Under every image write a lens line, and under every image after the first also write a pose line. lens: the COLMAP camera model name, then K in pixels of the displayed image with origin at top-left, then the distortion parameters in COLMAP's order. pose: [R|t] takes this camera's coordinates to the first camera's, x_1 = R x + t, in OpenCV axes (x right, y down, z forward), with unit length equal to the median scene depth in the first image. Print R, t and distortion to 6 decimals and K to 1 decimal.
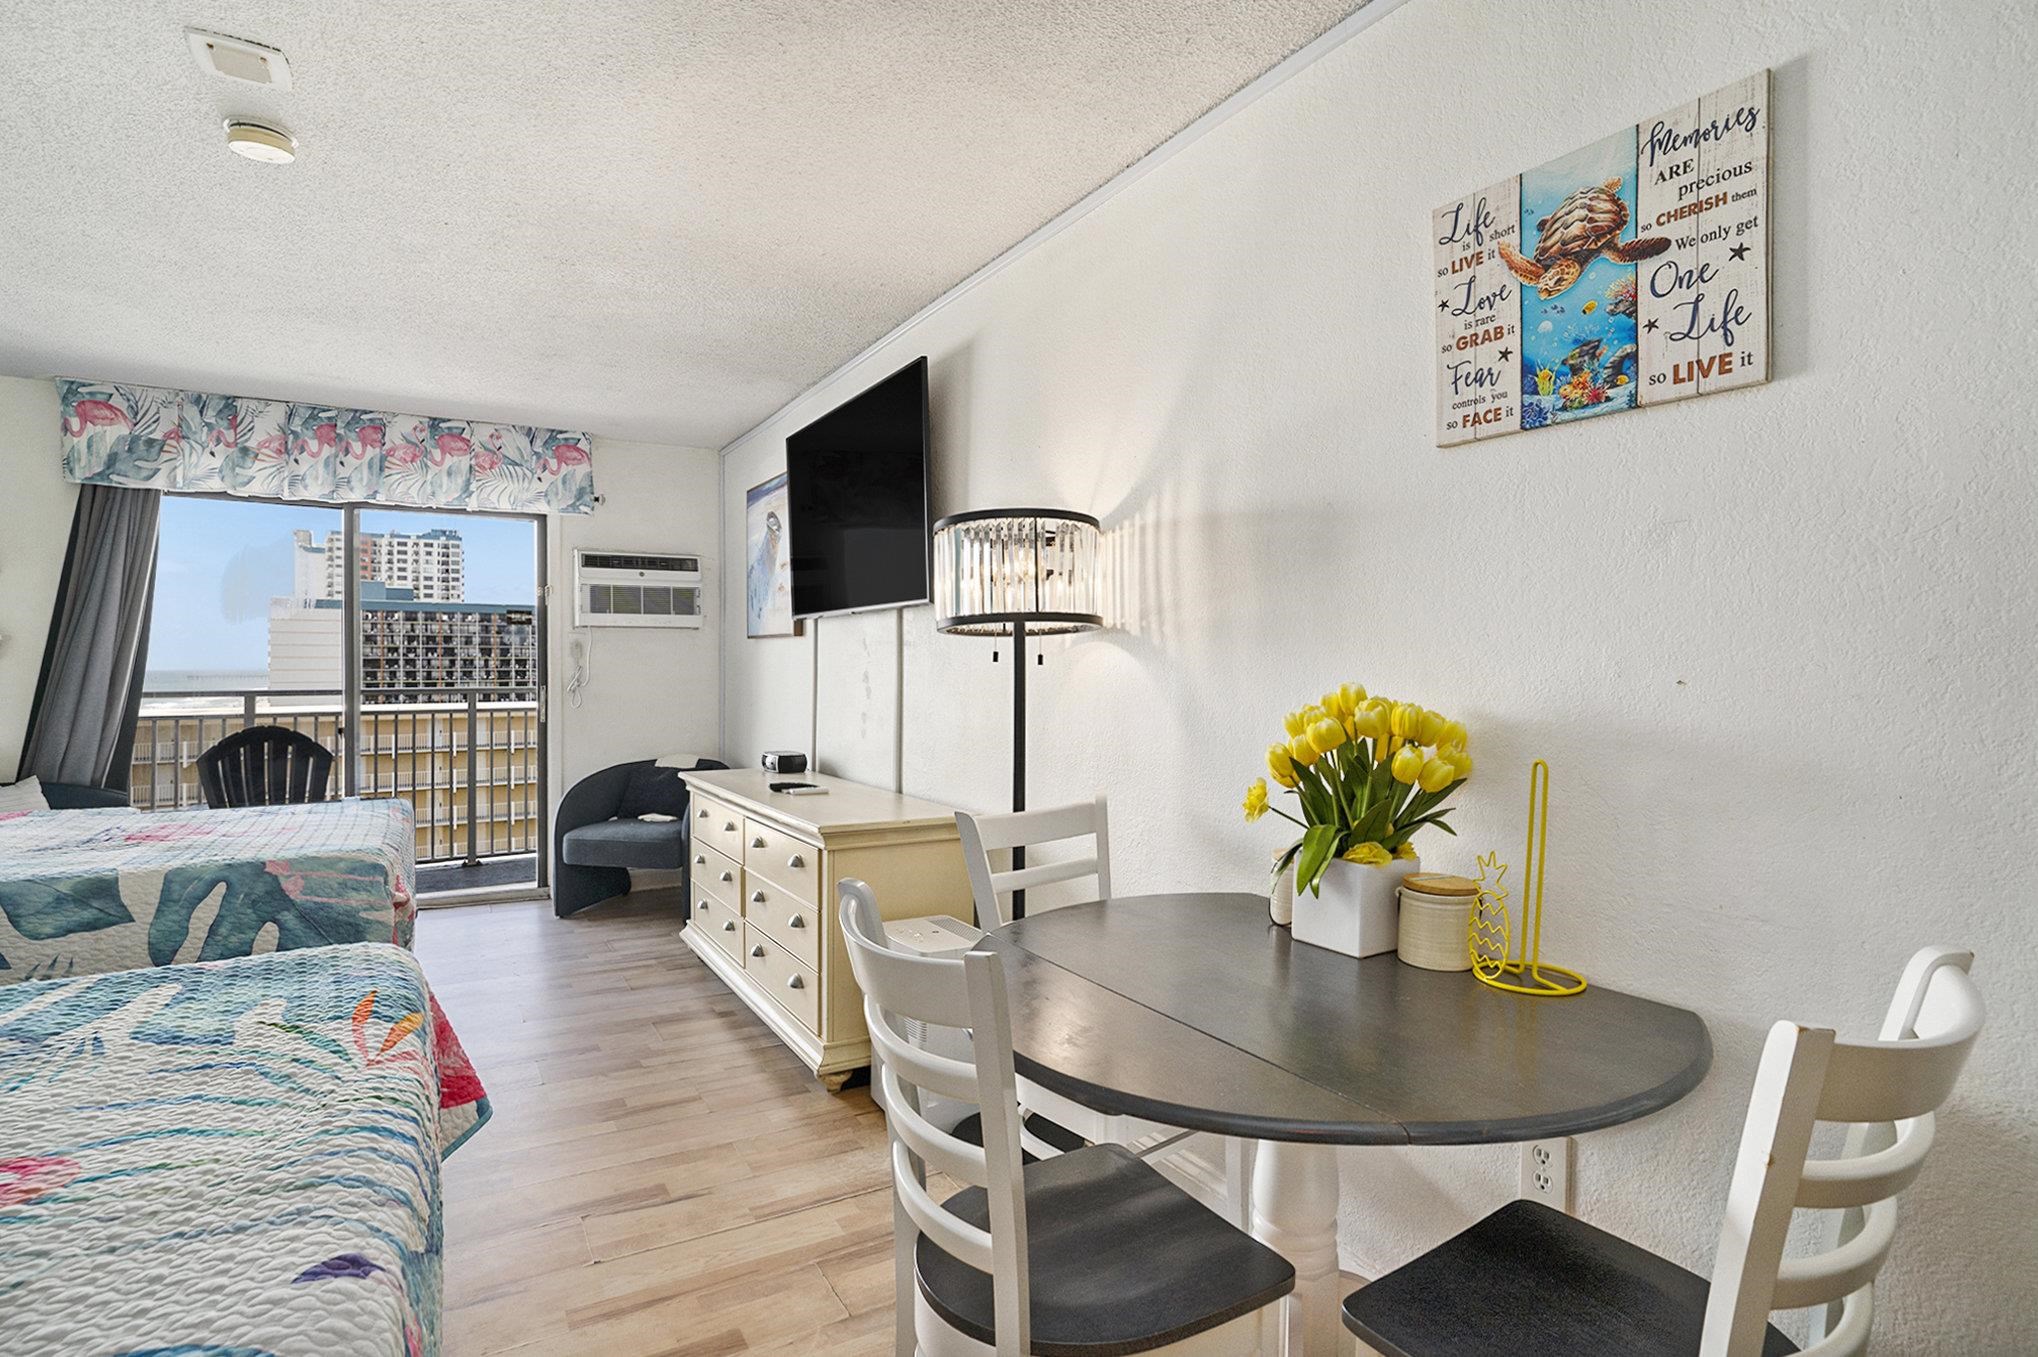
lens RADIAL K [[1011.9, 0, 1007.7], [0, 1011.9, 677.9], [0, 0, 1]] dist [-0.070670, 0.025462]
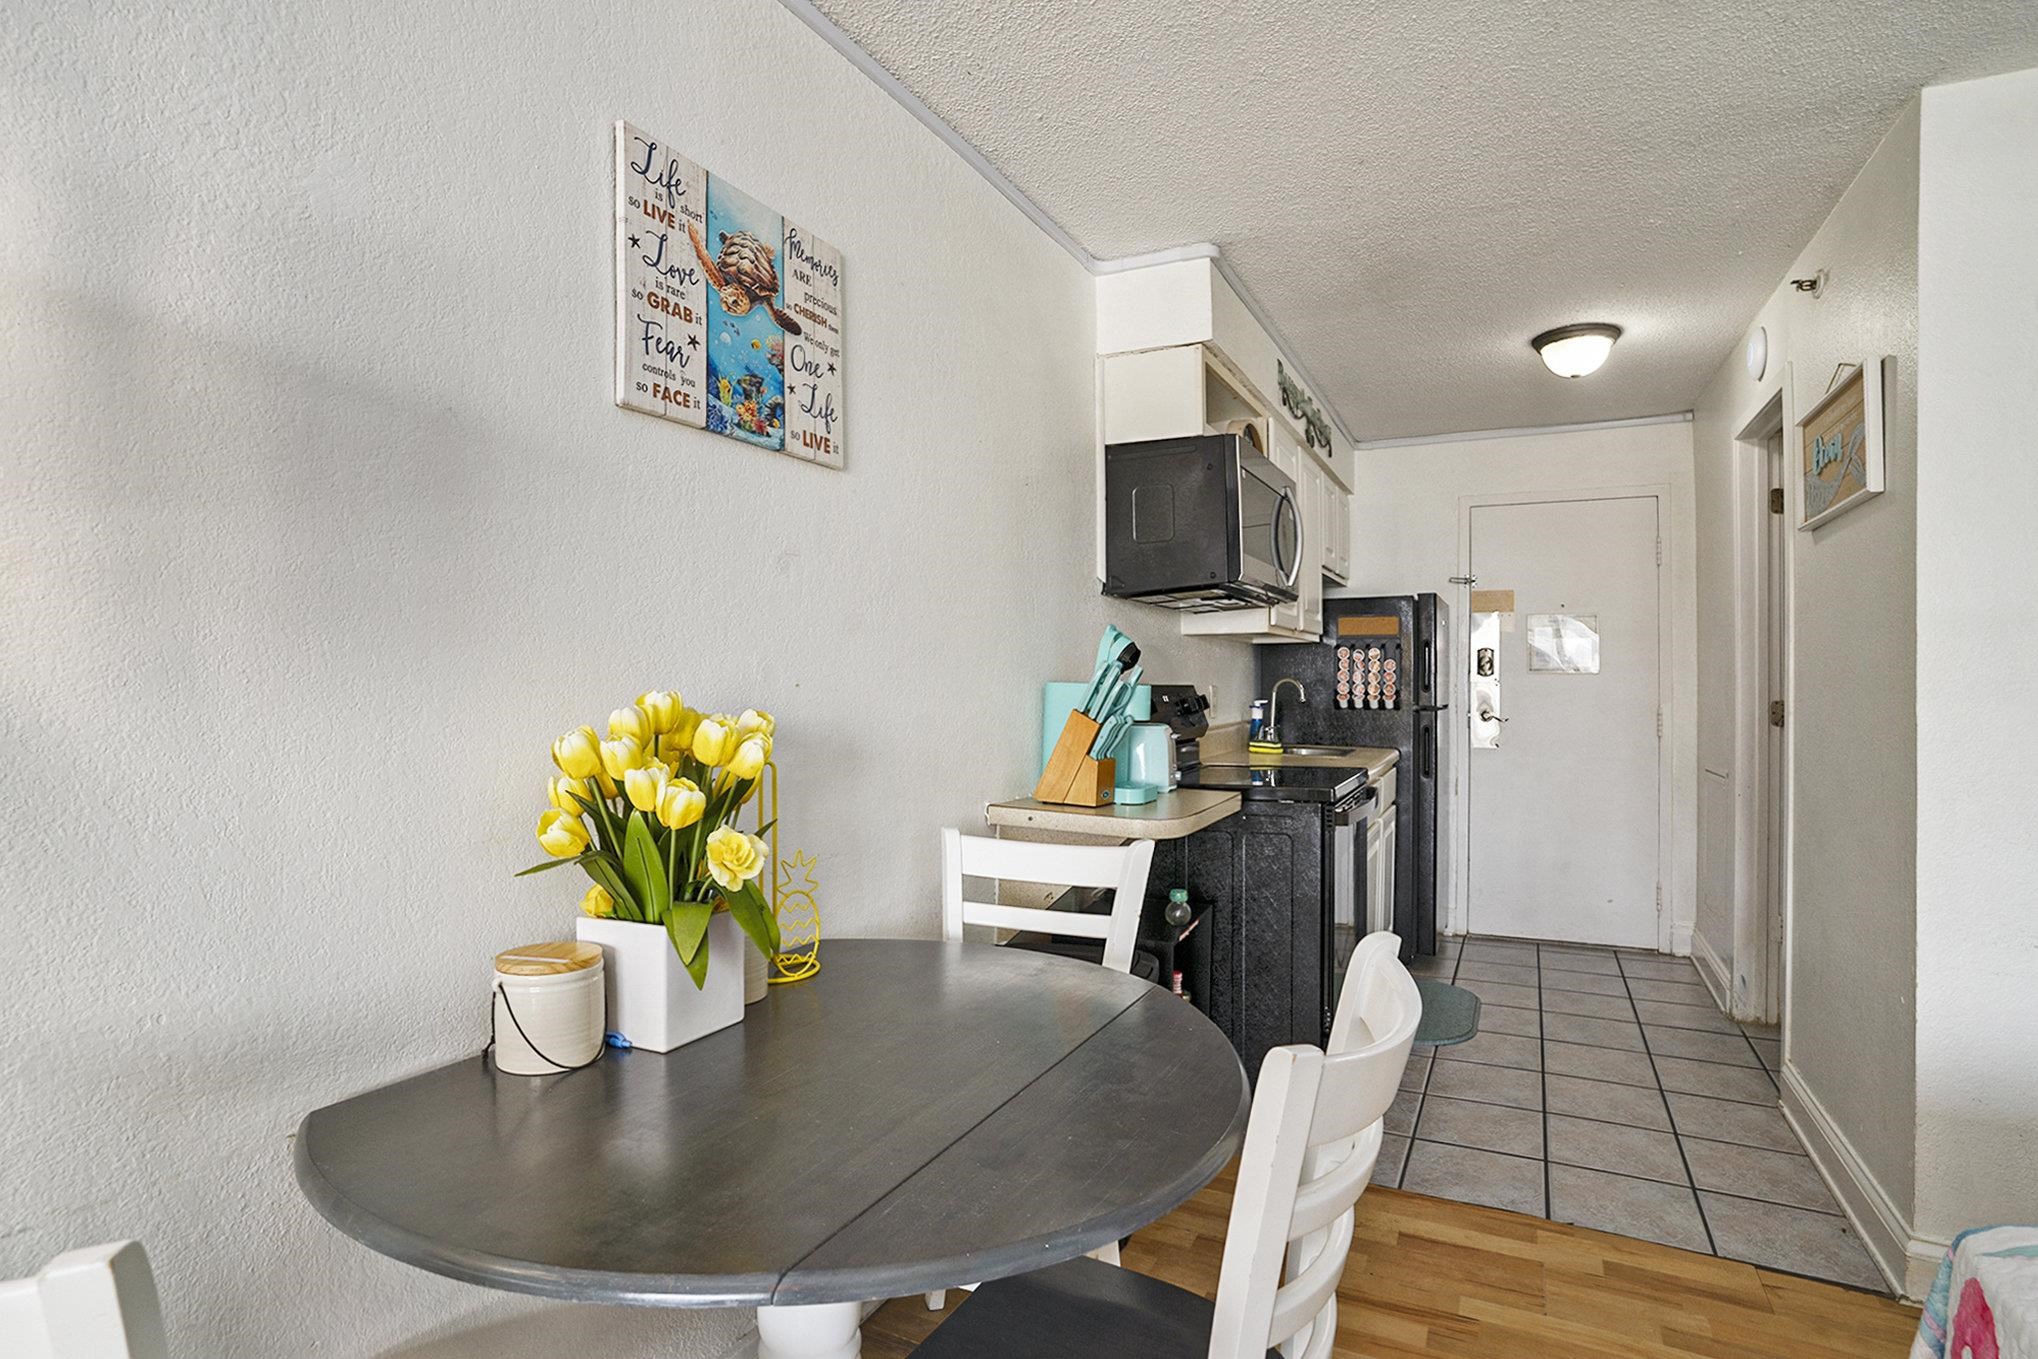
lens RADIAL K [[1011.9, 0, 1064.7], [0, 1011.9, 691.9], [0, 0, 1]] dist [-0.070670, 0.025462]
pose [[-0.568146, -0.004514, 0.822915, -0.339493], [0.012827, 0.999815, 0.014340, -0.000225], [-0.822828, 0.018702, -0.567983, 0.878855]]
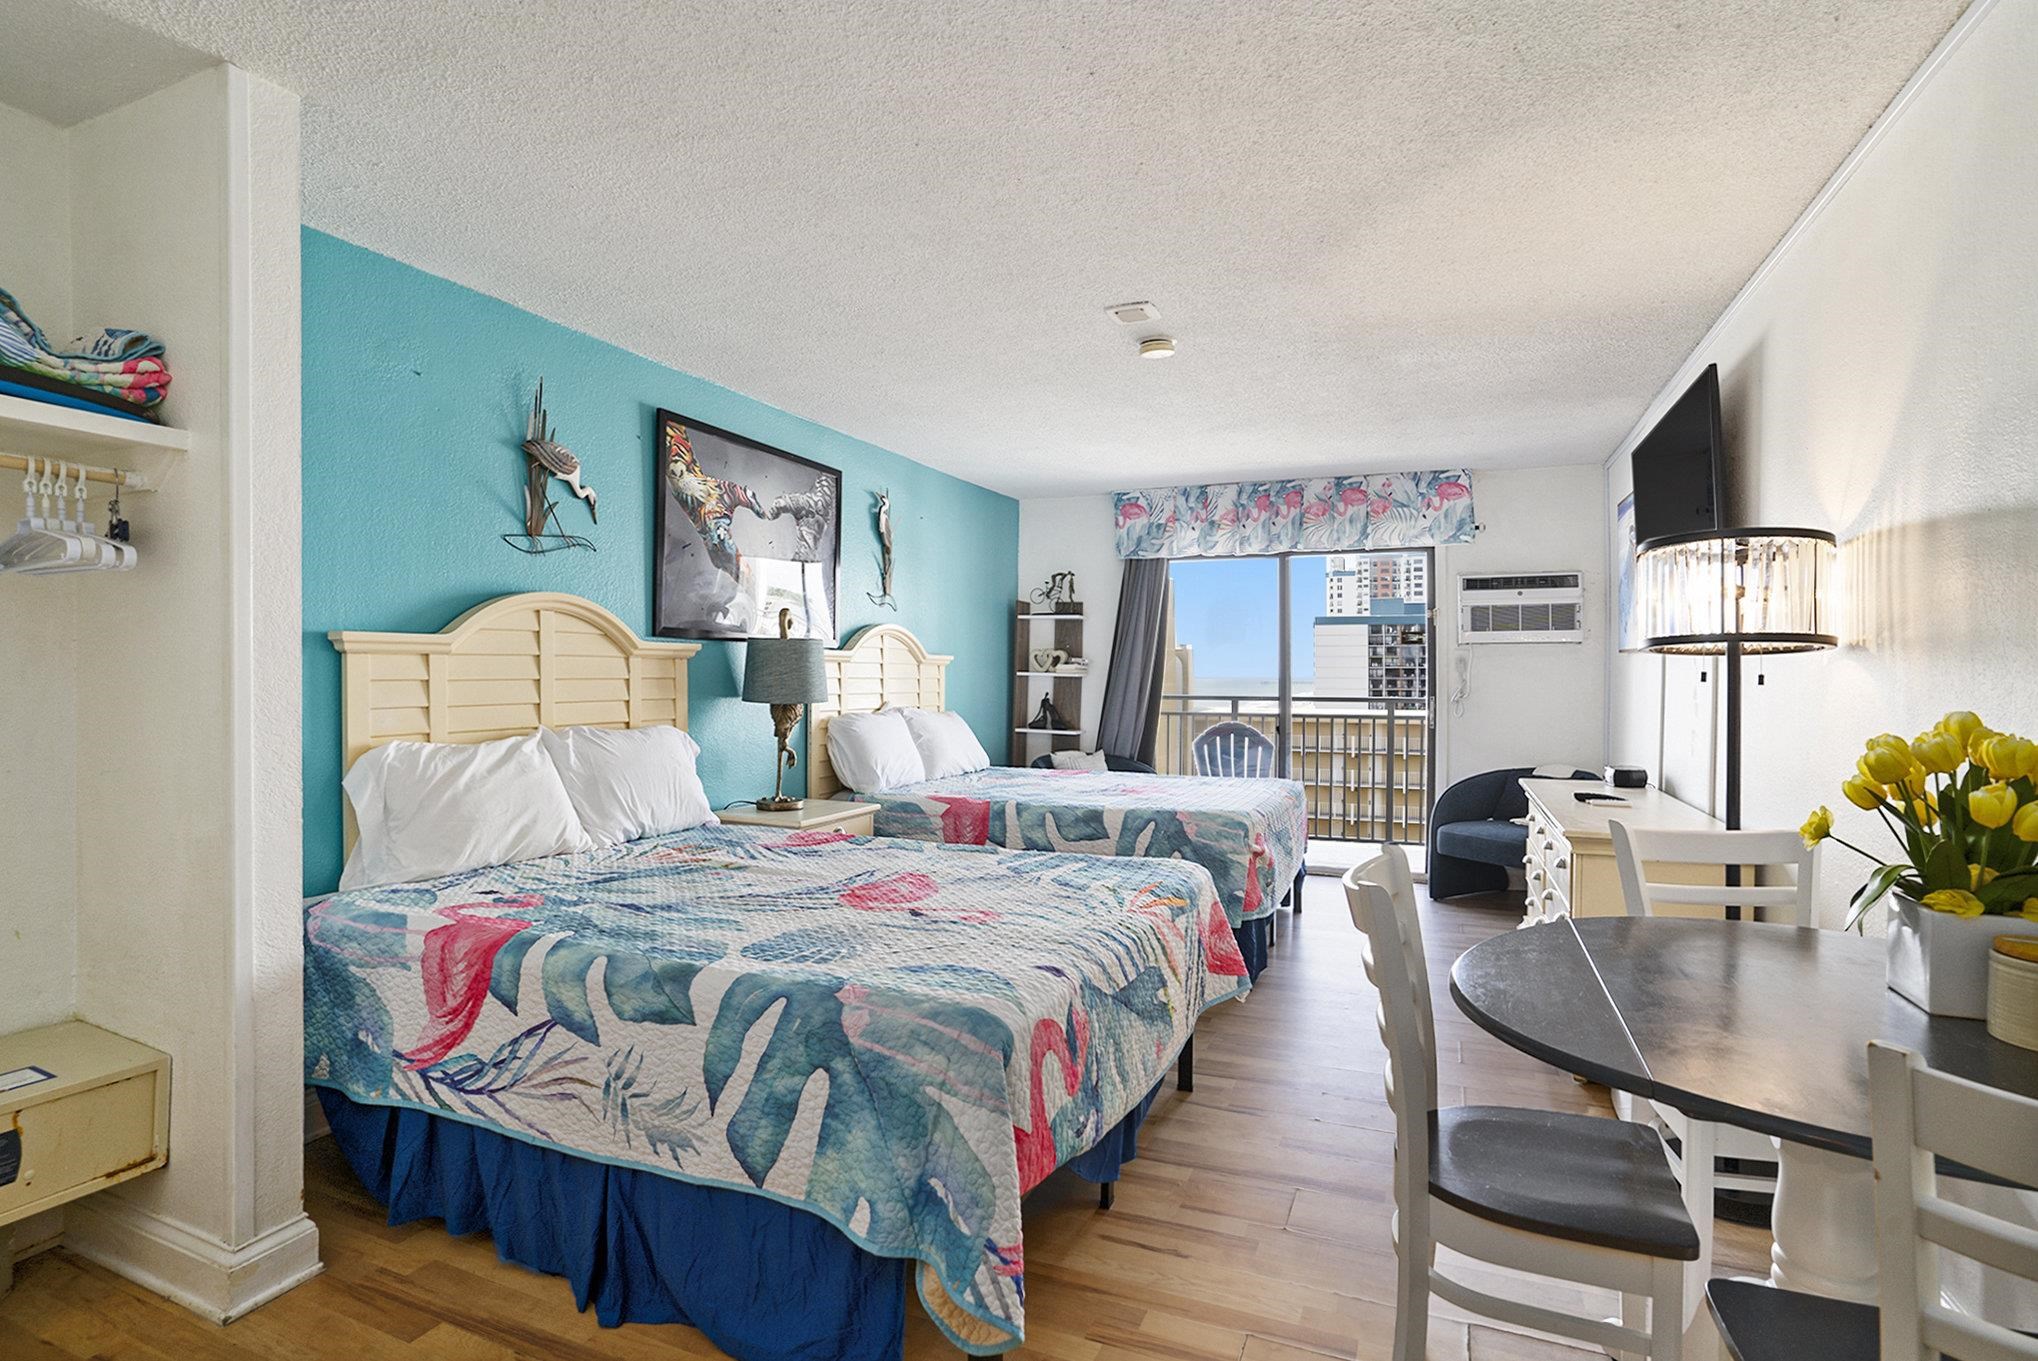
lens RADIAL K [[1011.9, 0, 1004.1], [0, 1011.9, 672.9], [0, 0, 1]] dist [-0.070670, 0.025462]
pose [[0.588219, -0.002431, -0.808698, 0.395849], [-0.009095, 0.999912, -0.009621, -0.009133], [0.808651, 0.013014, 0.588145, -0.149616]]
